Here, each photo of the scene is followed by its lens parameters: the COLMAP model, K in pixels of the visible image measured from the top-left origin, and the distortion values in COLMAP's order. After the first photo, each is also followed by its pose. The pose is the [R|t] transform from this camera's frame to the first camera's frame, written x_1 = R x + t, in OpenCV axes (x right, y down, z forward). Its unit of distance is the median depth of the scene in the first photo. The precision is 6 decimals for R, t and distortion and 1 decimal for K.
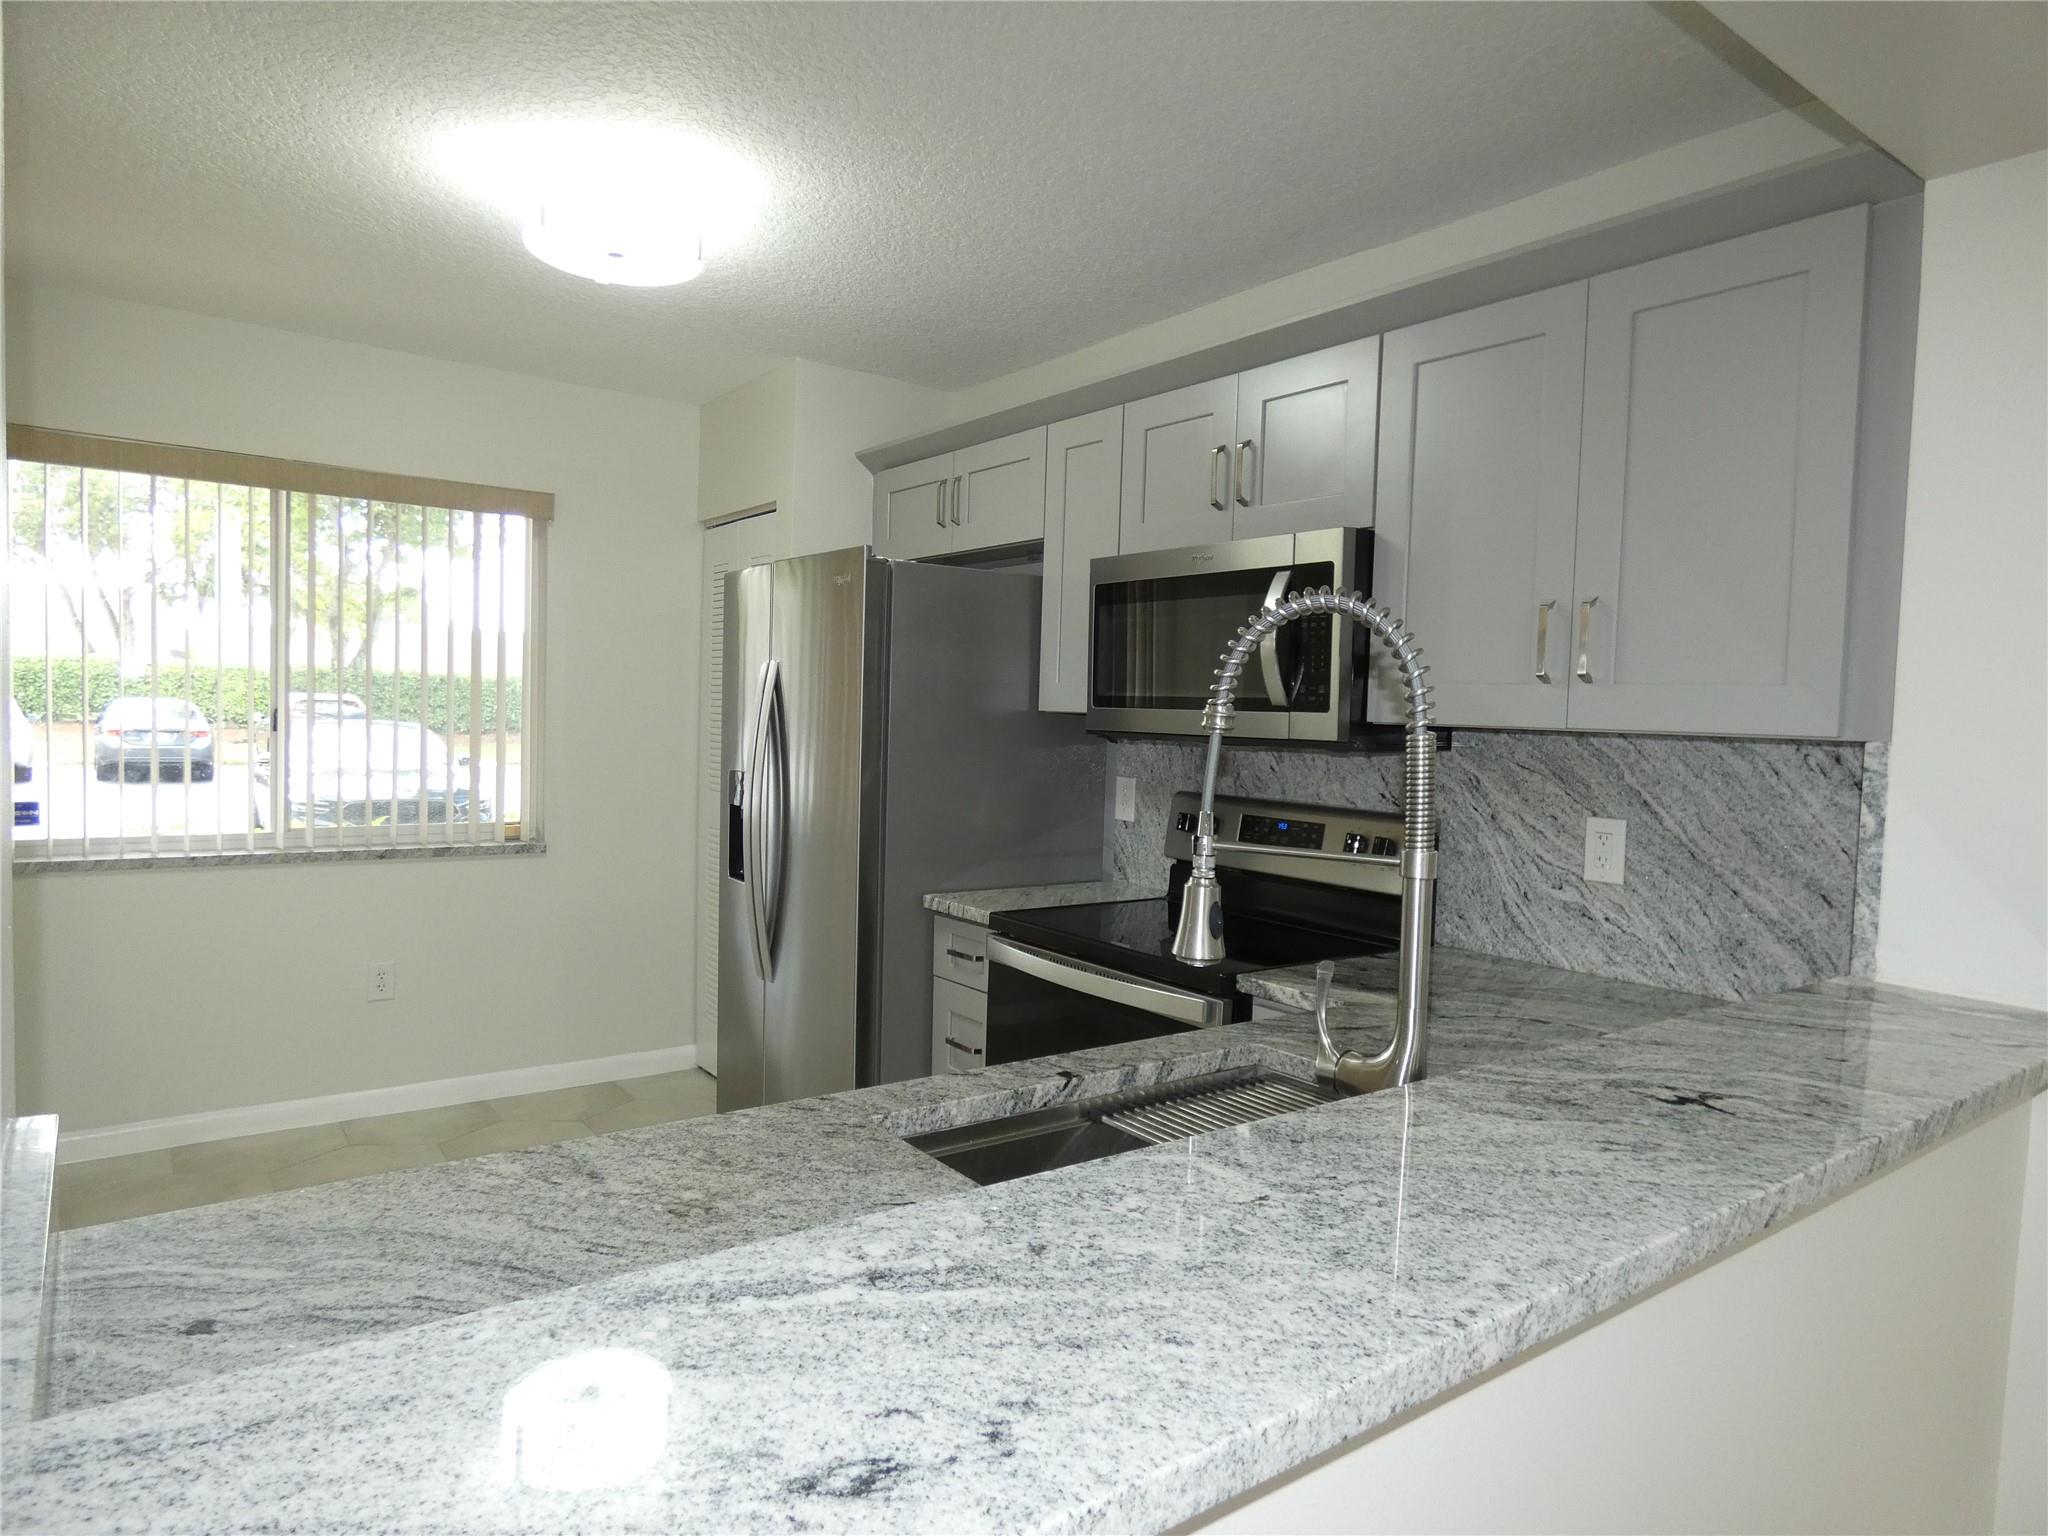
lens RADIAL K [[1237.6, 0, 1024.0], [0, 1237.6, 768.0], [0, 0, 1]] dist [-0.012914, -0.000778]
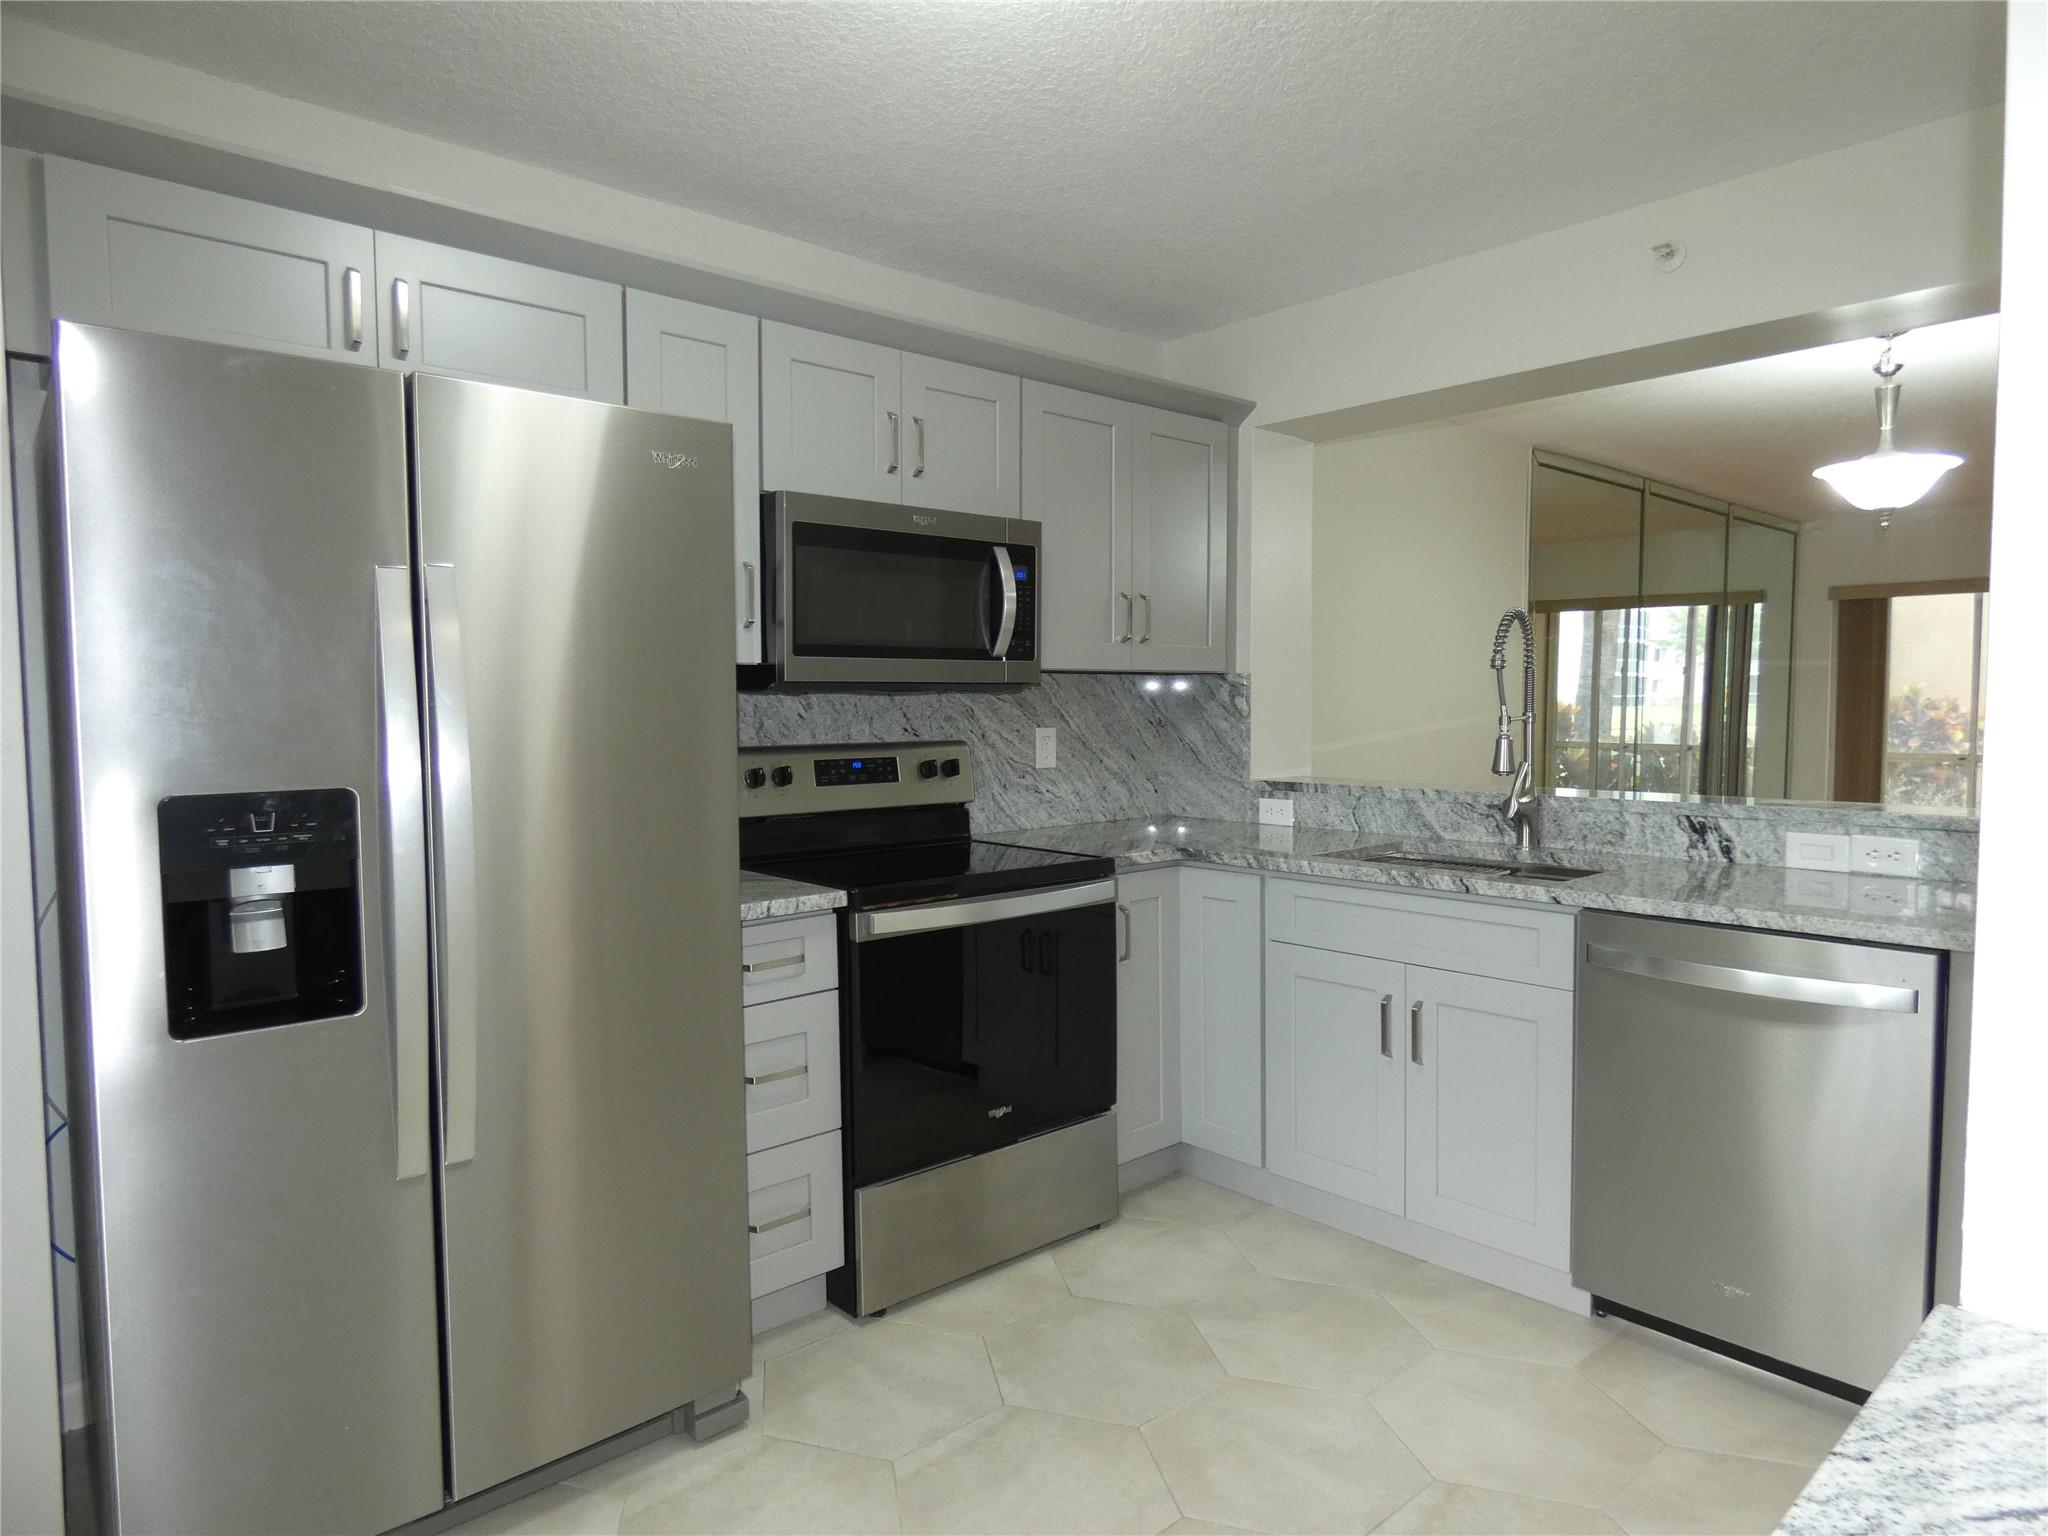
lens RADIAL K [[1237.6, 0, 1024.0], [0, 1237.6, 768.0], [0, 0, 1]] dist [-0.012914, -0.000778]
pose [[-0.093378, -0.084021, 0.992079, -1.106462], [0.050337, 0.994760, 0.088986, -0.050465], [-0.994357, 0.058248, -0.088659, 1.171430]]
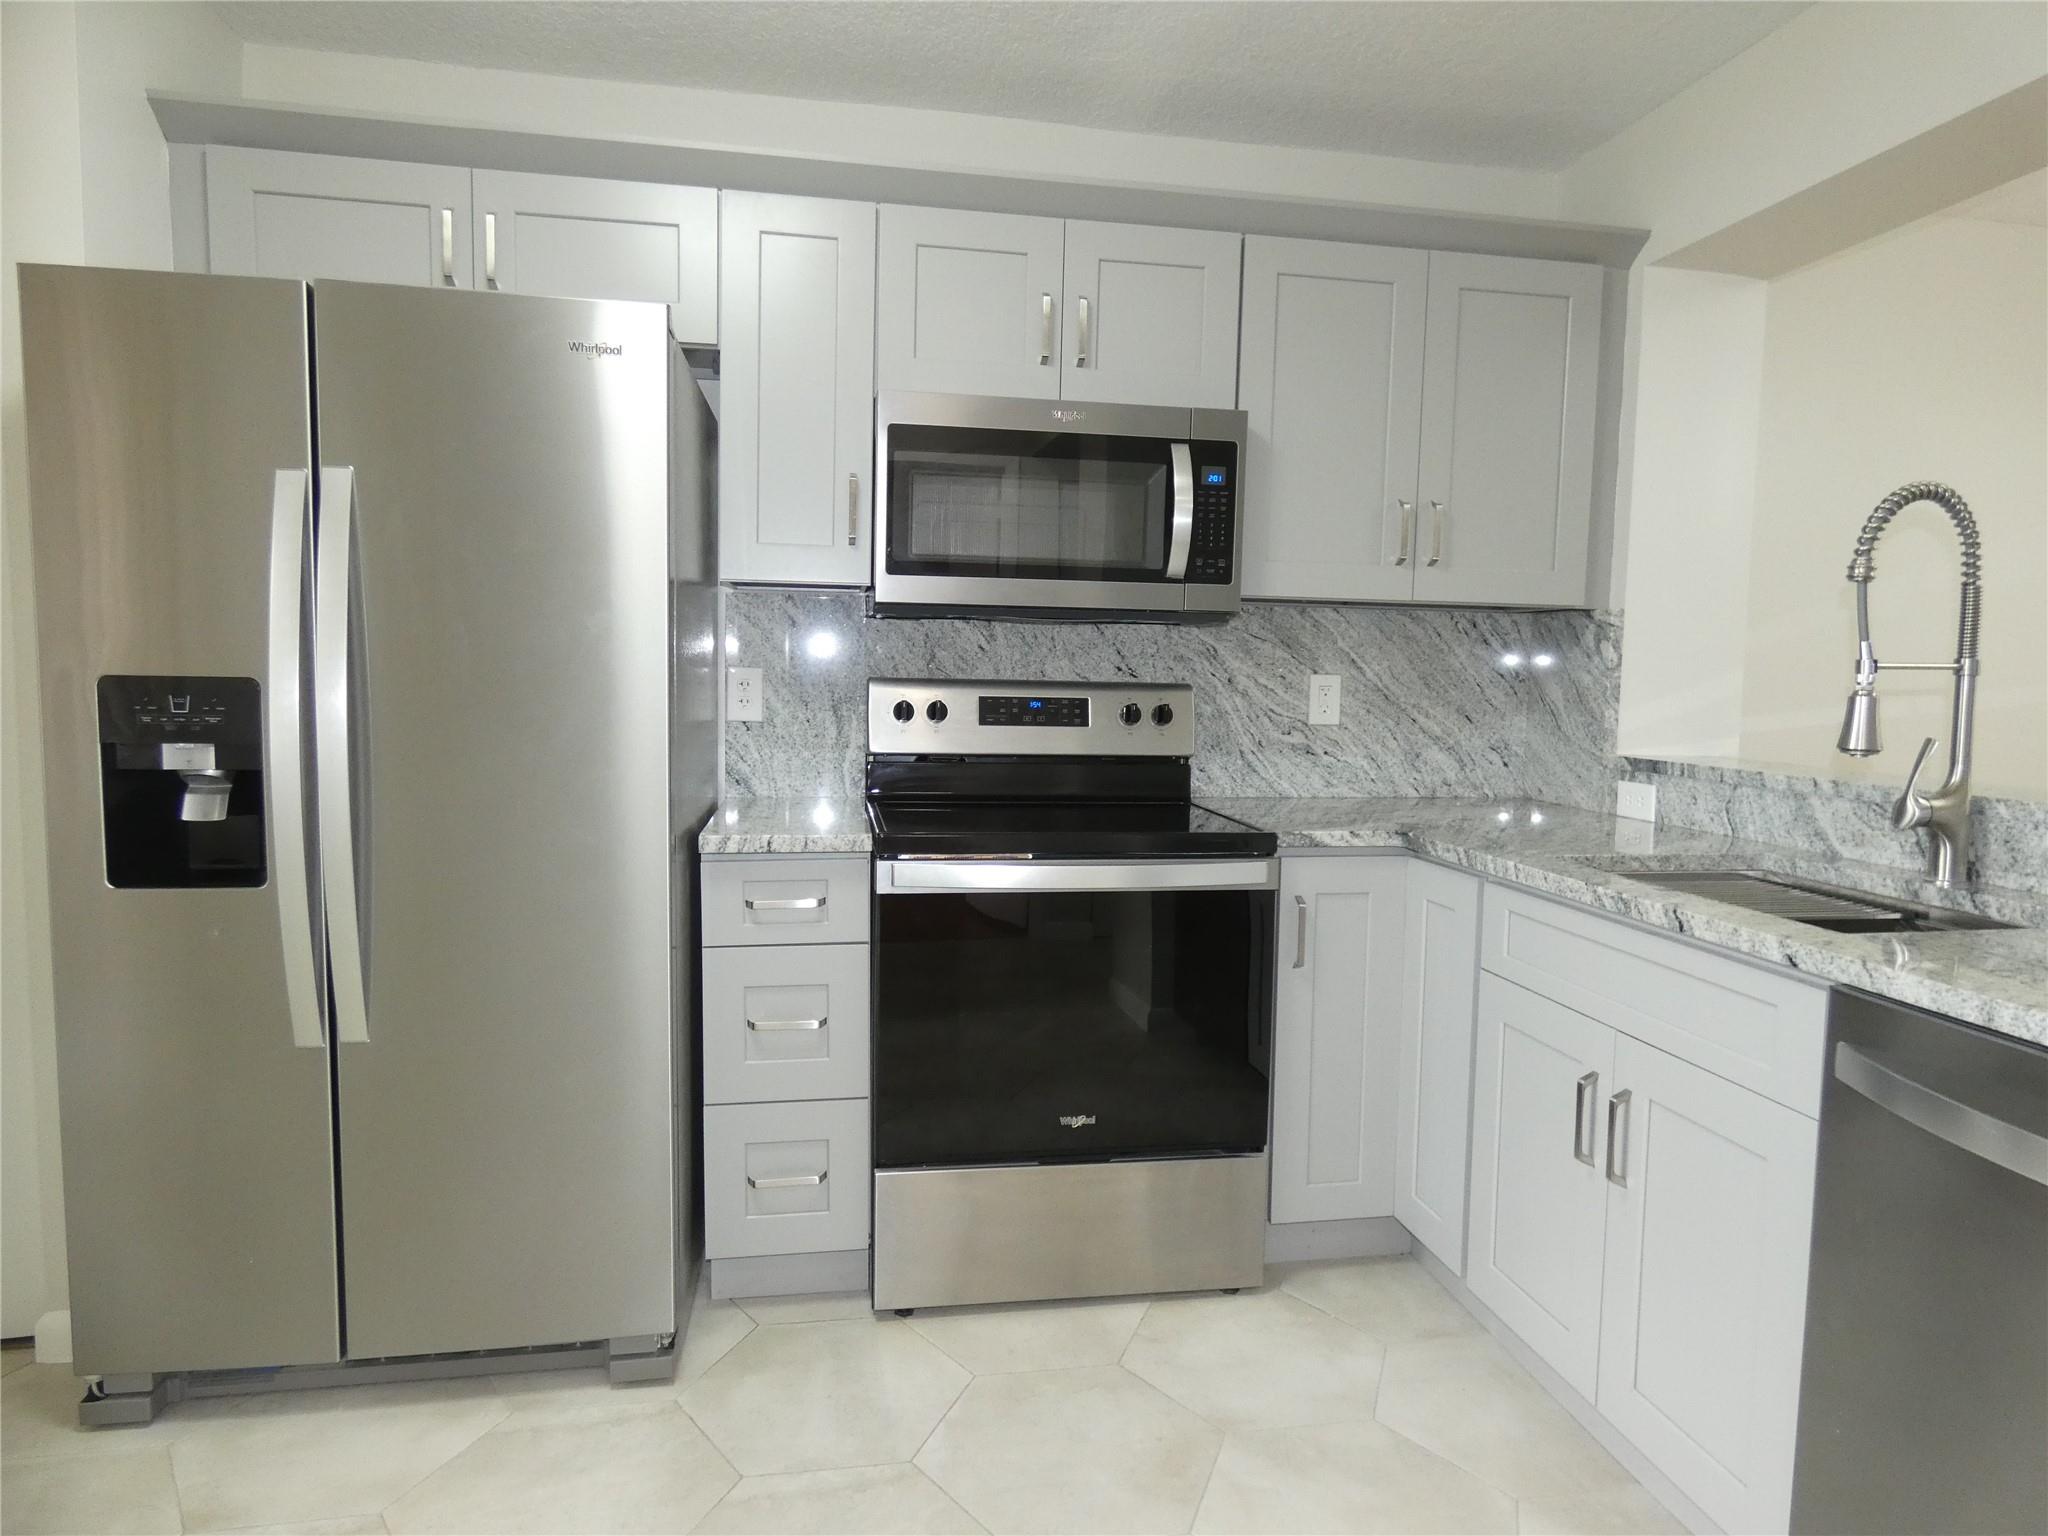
lens RADIAL K [[1237.6, 0, 1024.0], [0, 1237.6, 768.0], [0, 0, 1]] dist [-0.012914, -0.000778]
pose [[0.447563, -0.093196, 0.889383, -0.824613], [0.036354, 0.995629, 0.086035, 0.015296], [-0.893513, -0.006174, 0.448994, 0.701216]]
